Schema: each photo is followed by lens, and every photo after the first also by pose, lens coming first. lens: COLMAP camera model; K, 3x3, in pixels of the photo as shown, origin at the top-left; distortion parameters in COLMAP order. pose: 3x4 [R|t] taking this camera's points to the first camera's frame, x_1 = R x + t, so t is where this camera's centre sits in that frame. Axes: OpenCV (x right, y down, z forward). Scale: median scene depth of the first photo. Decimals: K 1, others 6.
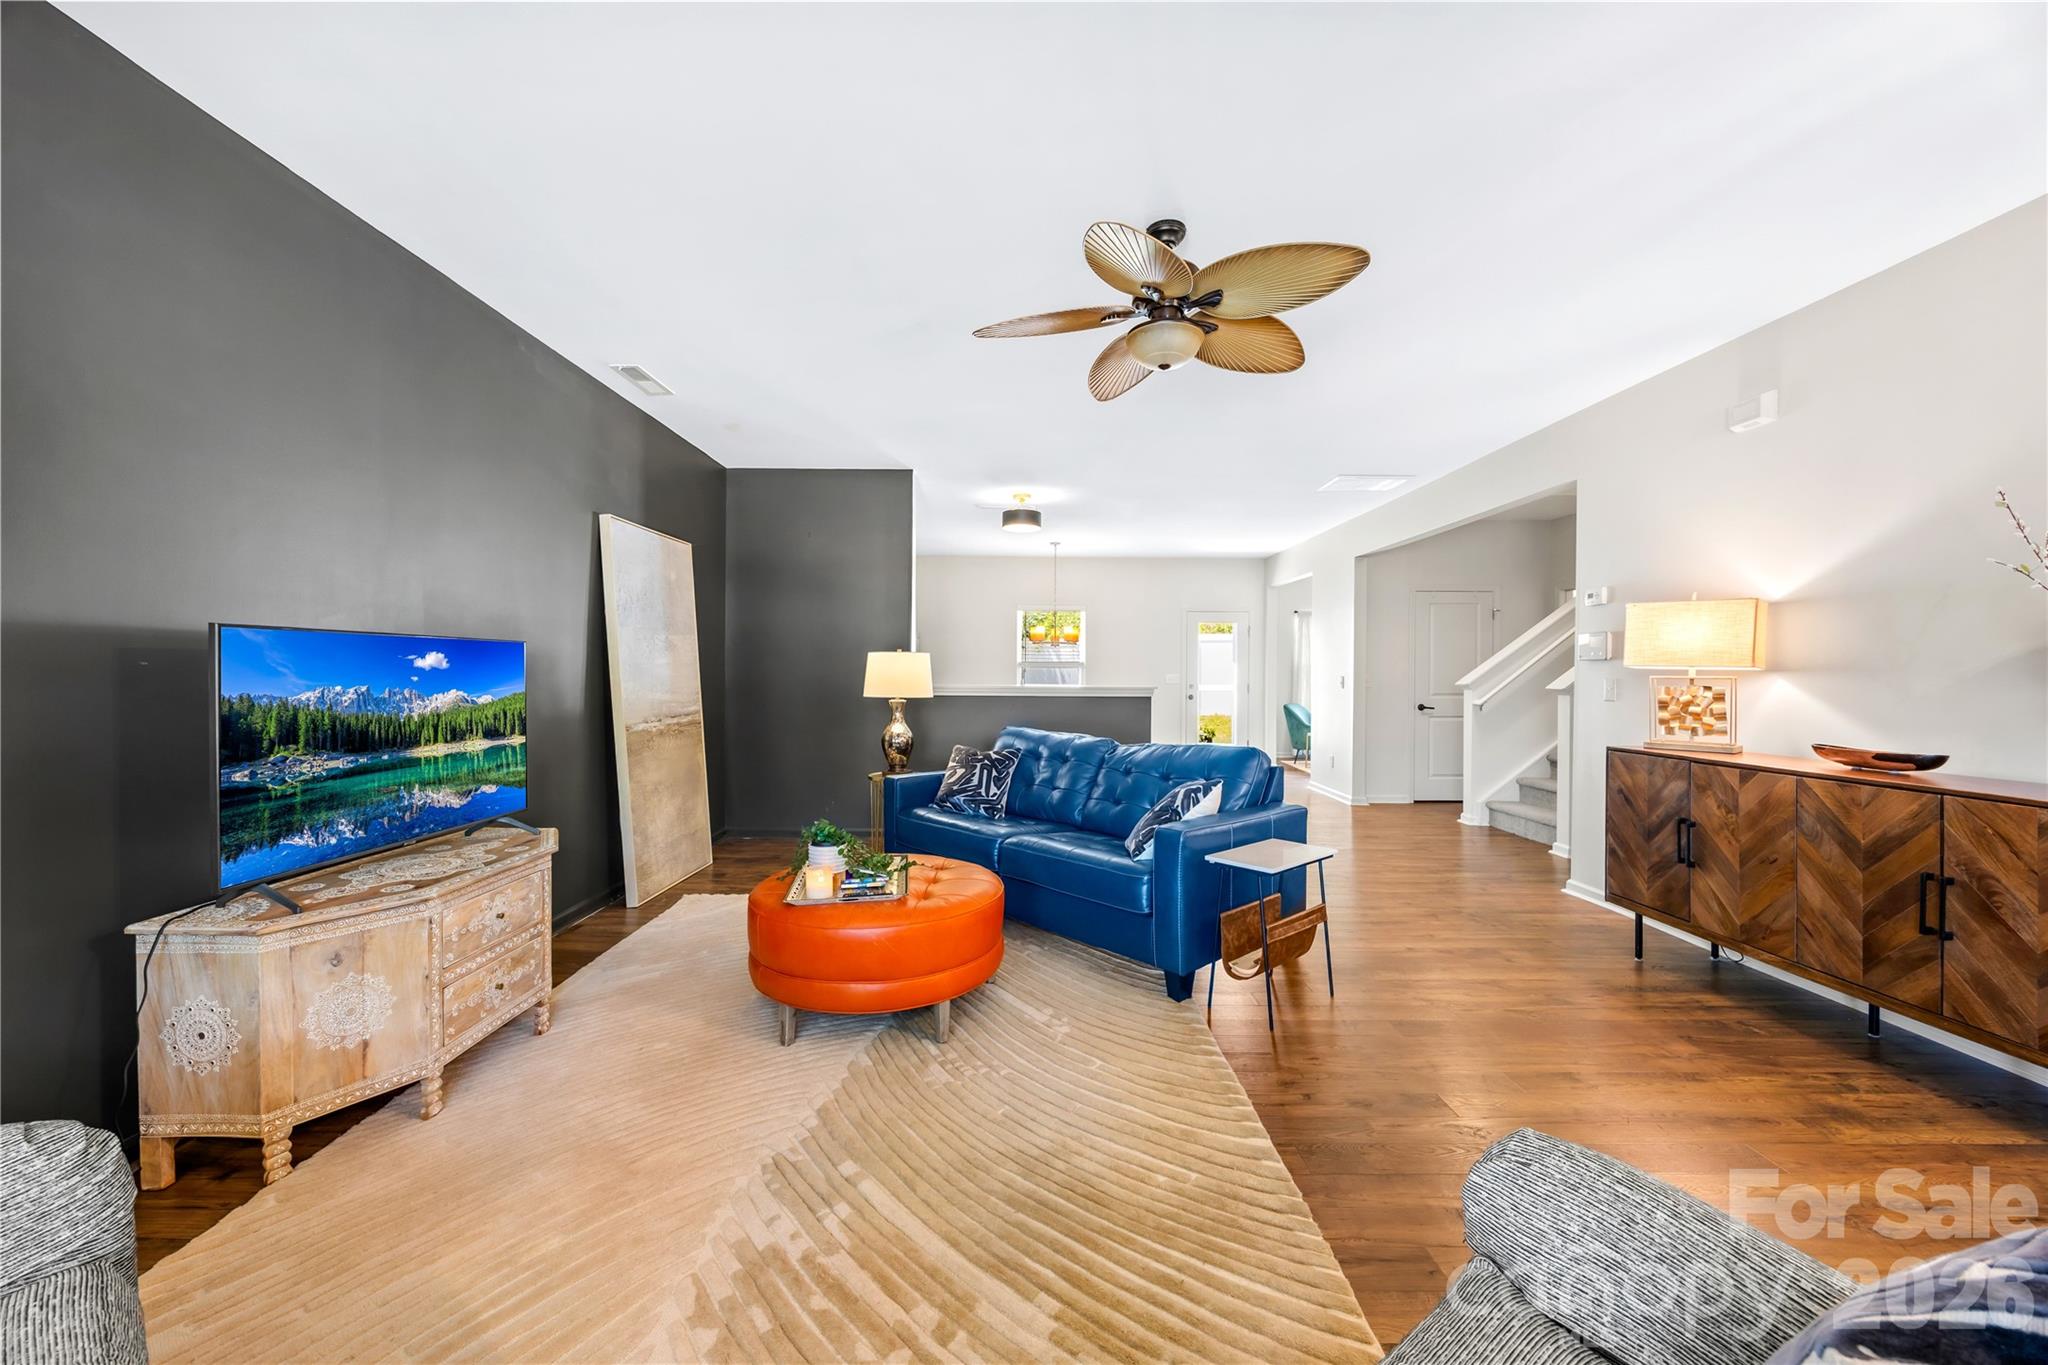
lens RADIAL K [[751.8, 0, 1013.8], [0, 751.8, 675.1], [0, 0, 1]] dist [-0.000455, 0.000118]
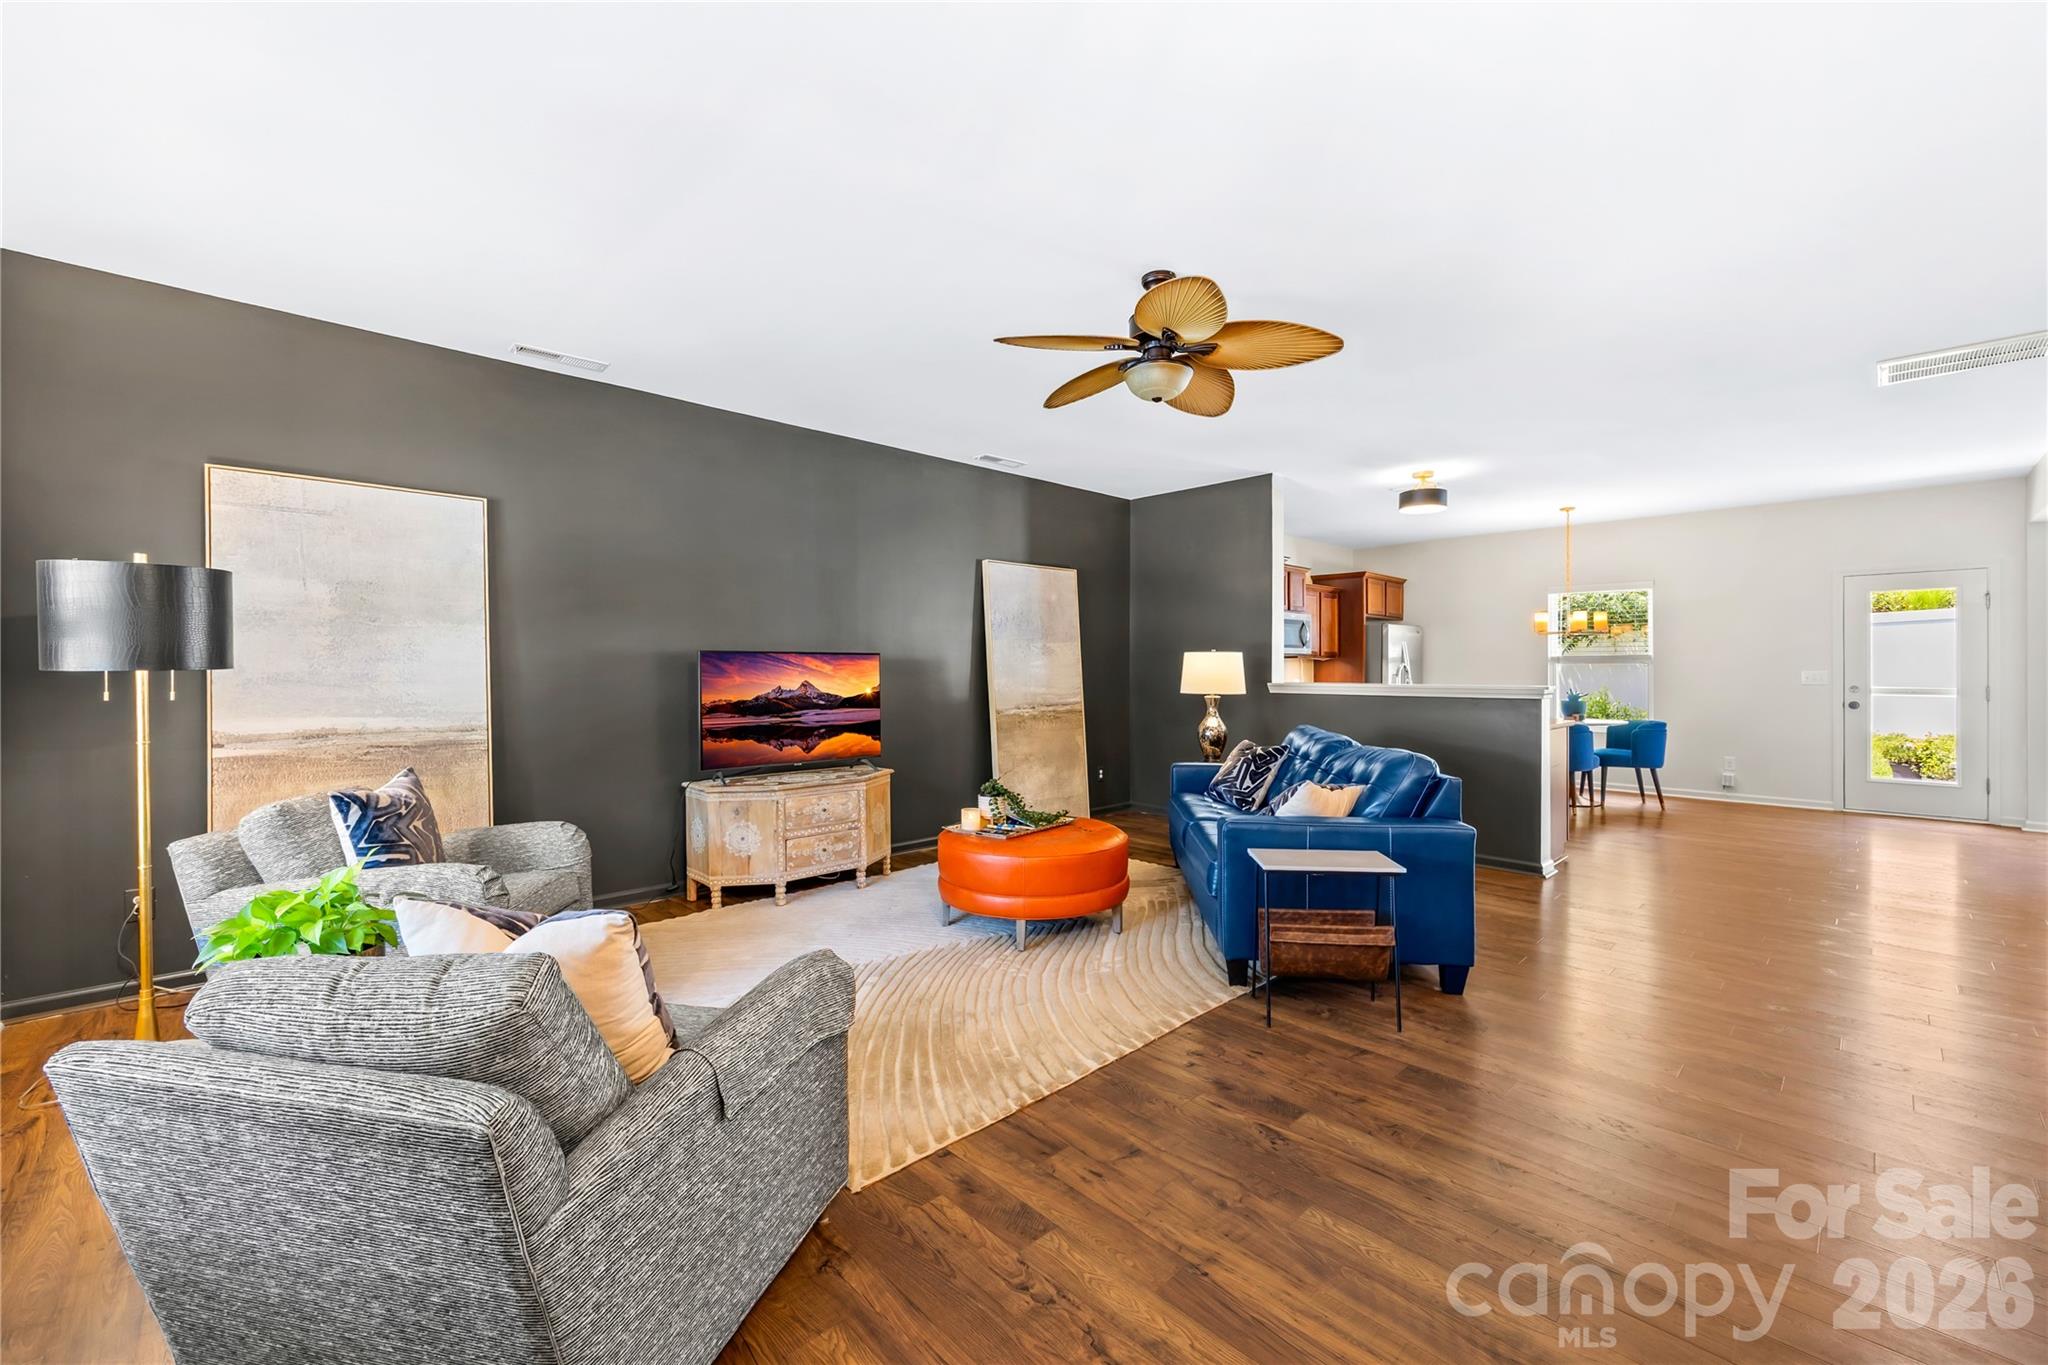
lens RADIAL K [[780.2, 0, 1037.5], [0, 780.2, 668.0], [0, 0, 1]] dist [-0.004499, 0.000291]
pose [[0.710068, -0.007230, -0.704096, 0.526428], [0.002046, 0.999964, -0.008205, 0.001369], [0.704131, 0.004385, 0.710057, 0.026936]]
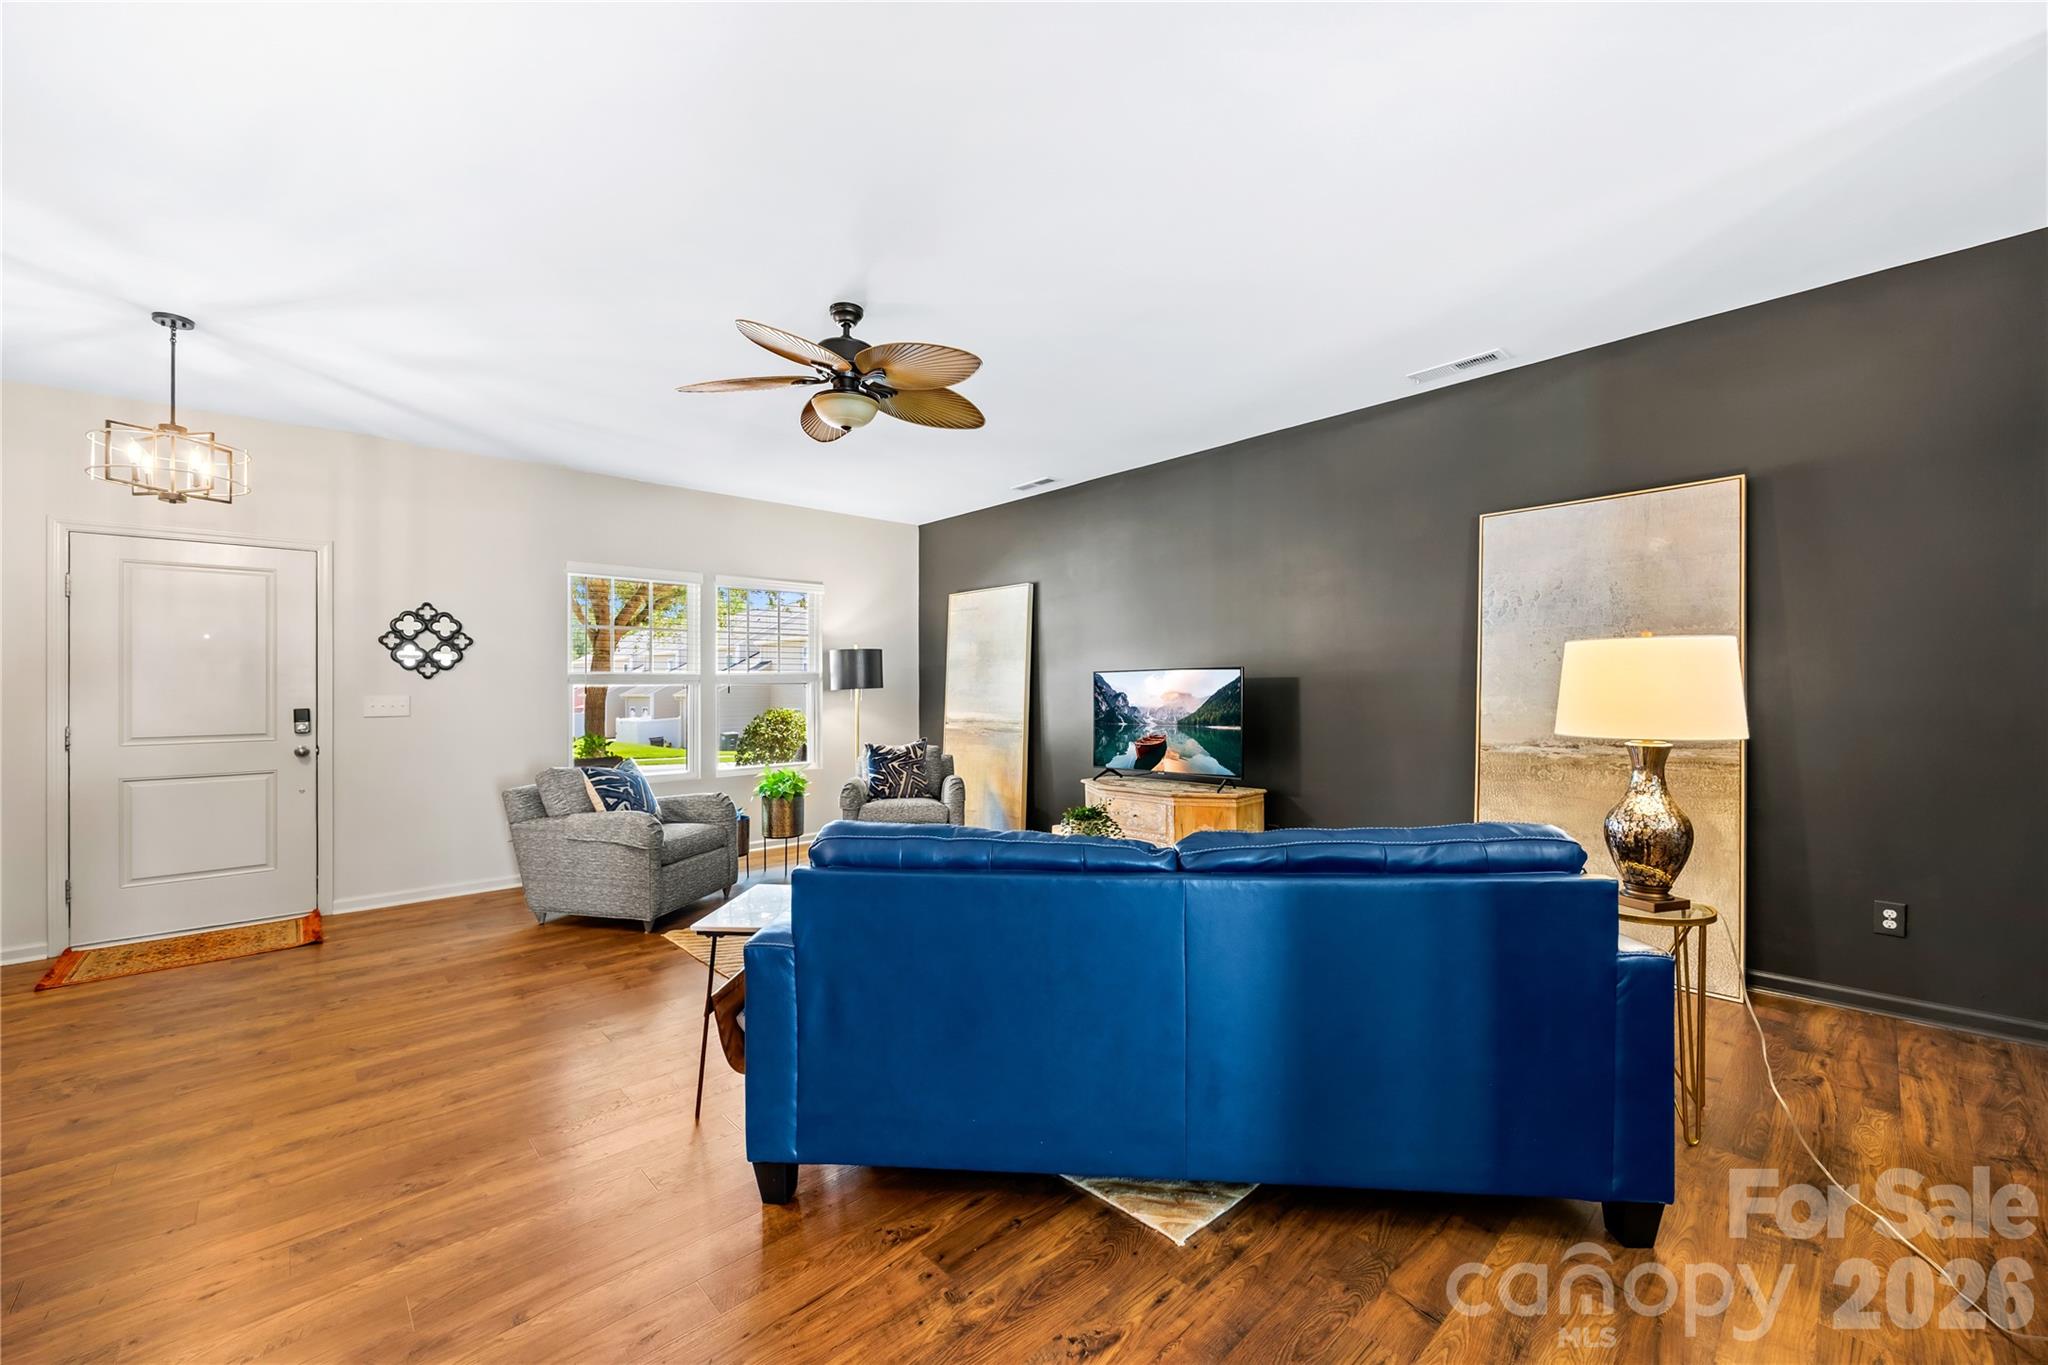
lens RADIAL K [[806.0, 0, 1041.7], [0, 806.0, 681.1], [0, 0, 1]] dist [-0.001121, 0.000002]
pose [[-0.695396, -0.004923, -0.718610, 0.523091], [0.004604, 0.999925, -0.011305, -0.000243], [0.718612, -0.011170, -0.695321, 1.231454]]
